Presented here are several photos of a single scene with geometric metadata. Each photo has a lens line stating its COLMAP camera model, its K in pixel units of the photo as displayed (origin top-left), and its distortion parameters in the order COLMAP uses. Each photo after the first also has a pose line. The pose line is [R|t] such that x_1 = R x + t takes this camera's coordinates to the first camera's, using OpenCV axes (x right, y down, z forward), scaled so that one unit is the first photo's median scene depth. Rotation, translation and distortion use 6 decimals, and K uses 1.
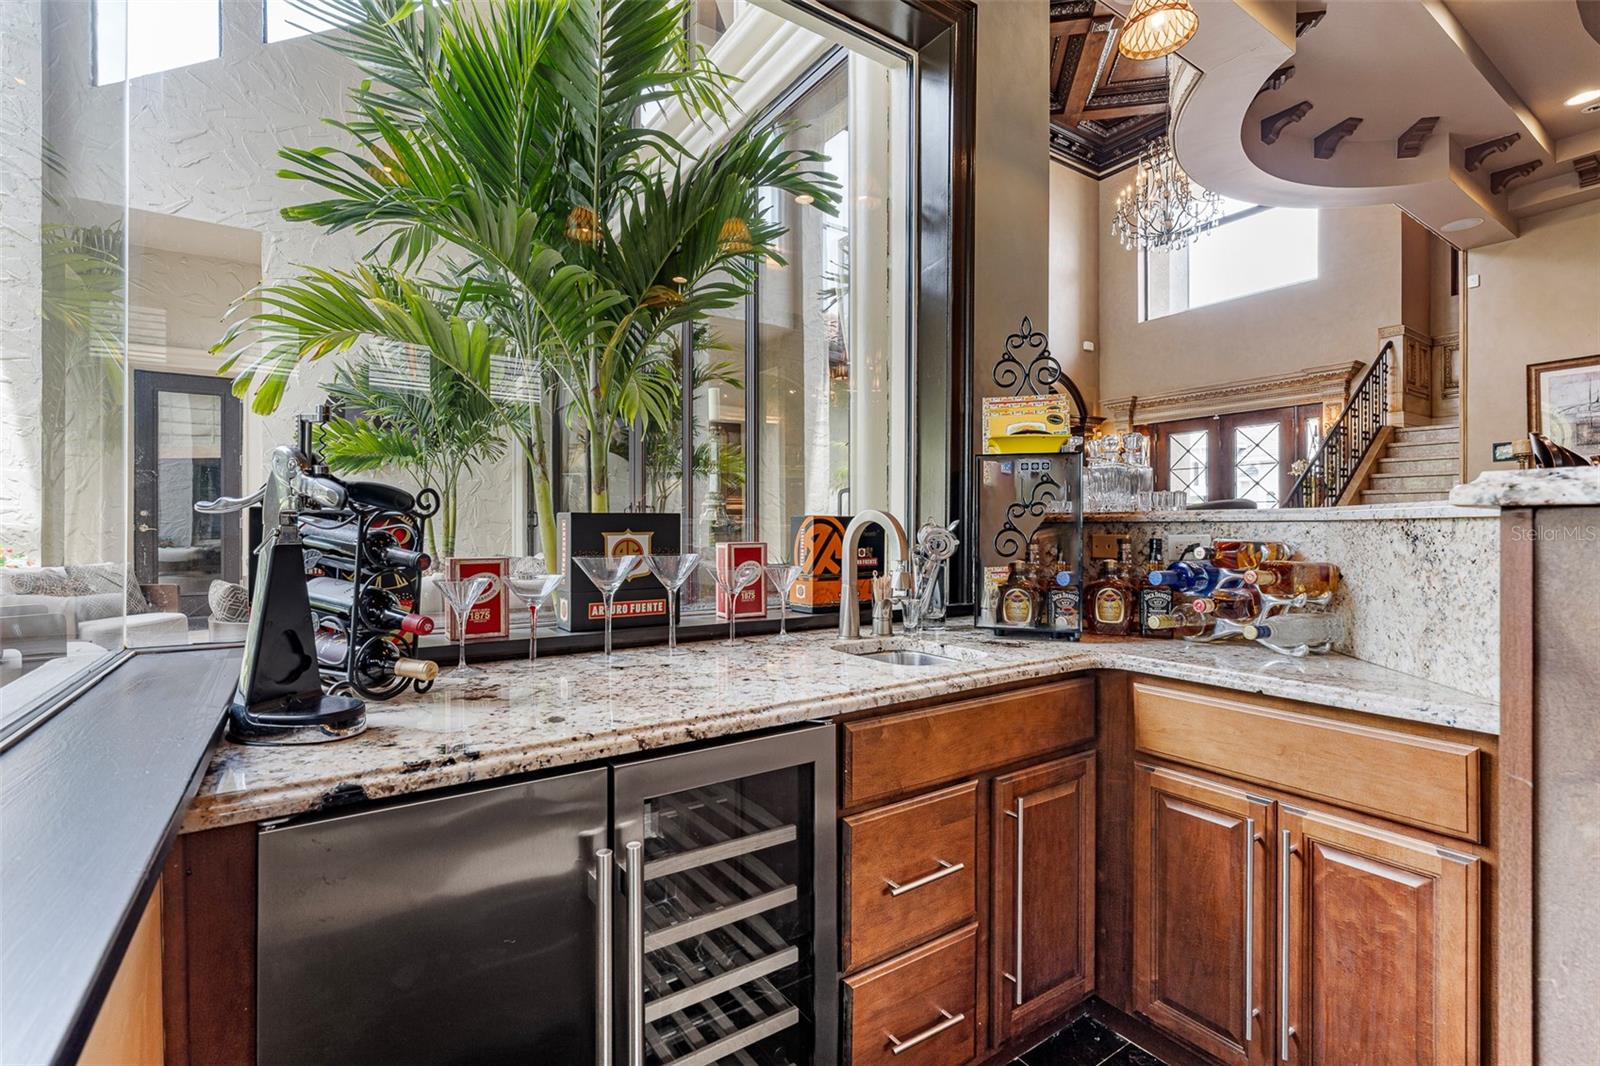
lens RADIAL K [[722.6, 0, 805.3], [0, 722.6, 524.8], [0, 0, 1]] dist [-0.005448, 0.001478]
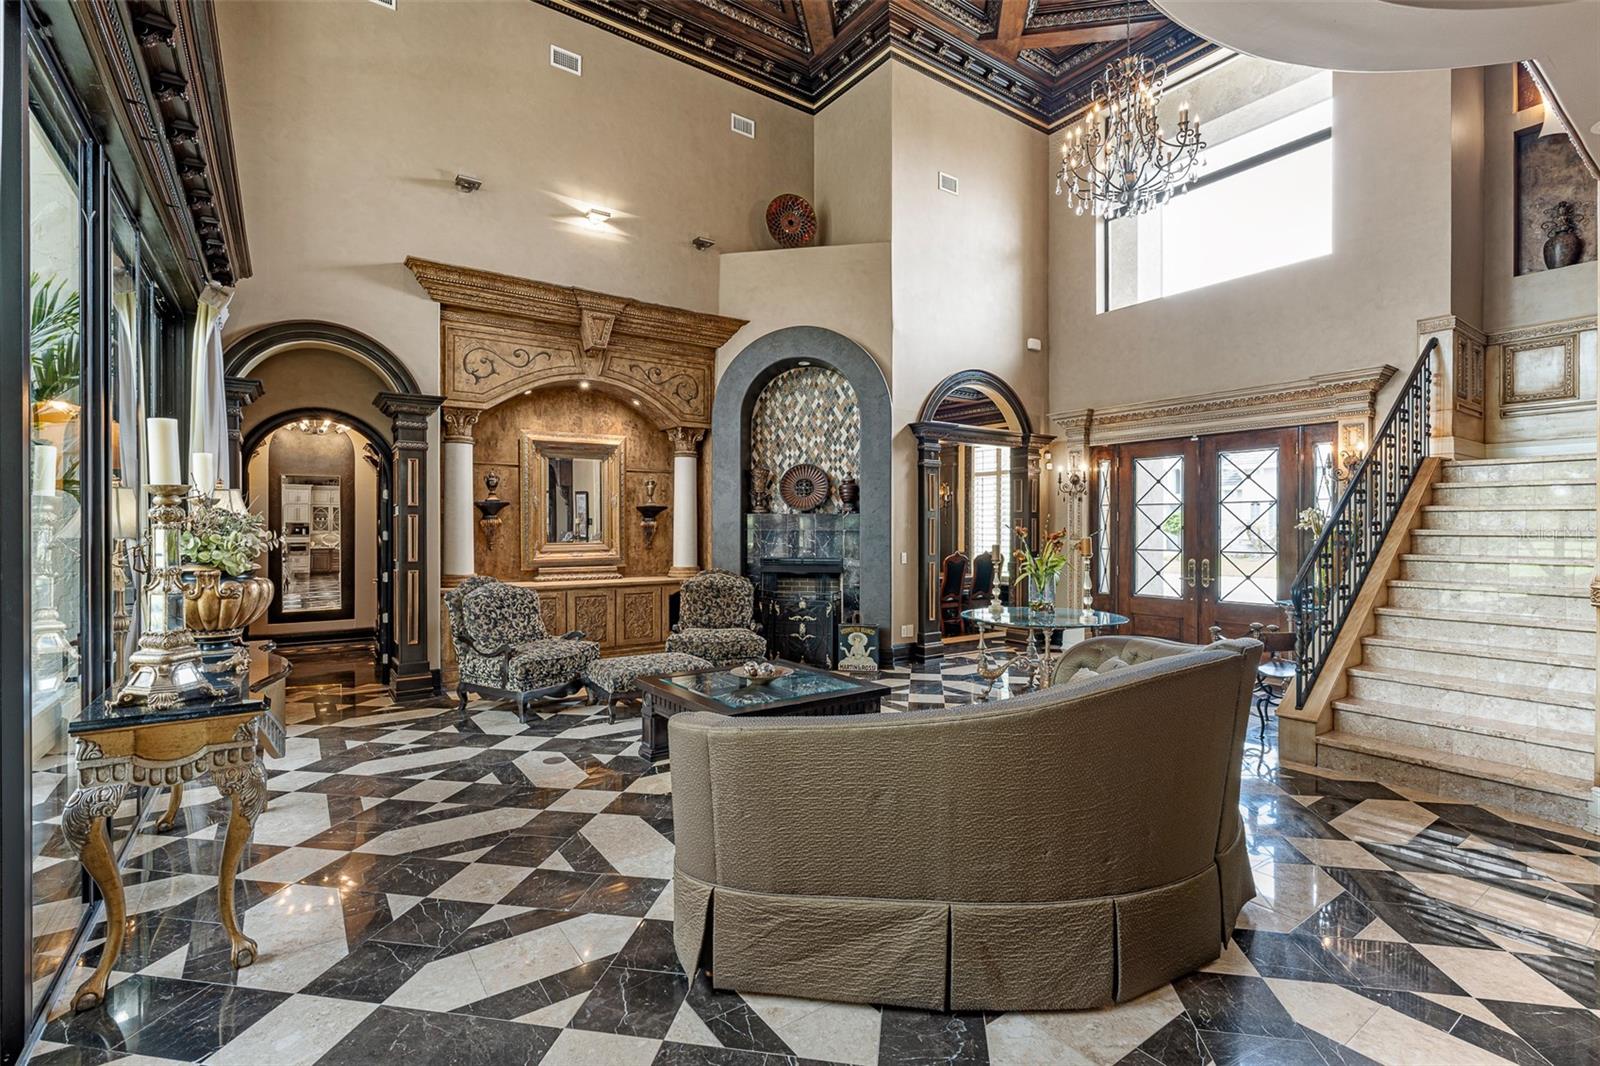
lens RADIAL K [[722.6, 0, 797.8], [0, 722.6, 530.4], [0, 0, 1]] dist [-0.005448, 0.001478]
pose [[0.999891, -0.002147, 0.014624, 0.144601], [0.001987, 0.999938, 0.010961, -0.063582], [-0.014647, -0.010931, 0.999833, 0.252569]]
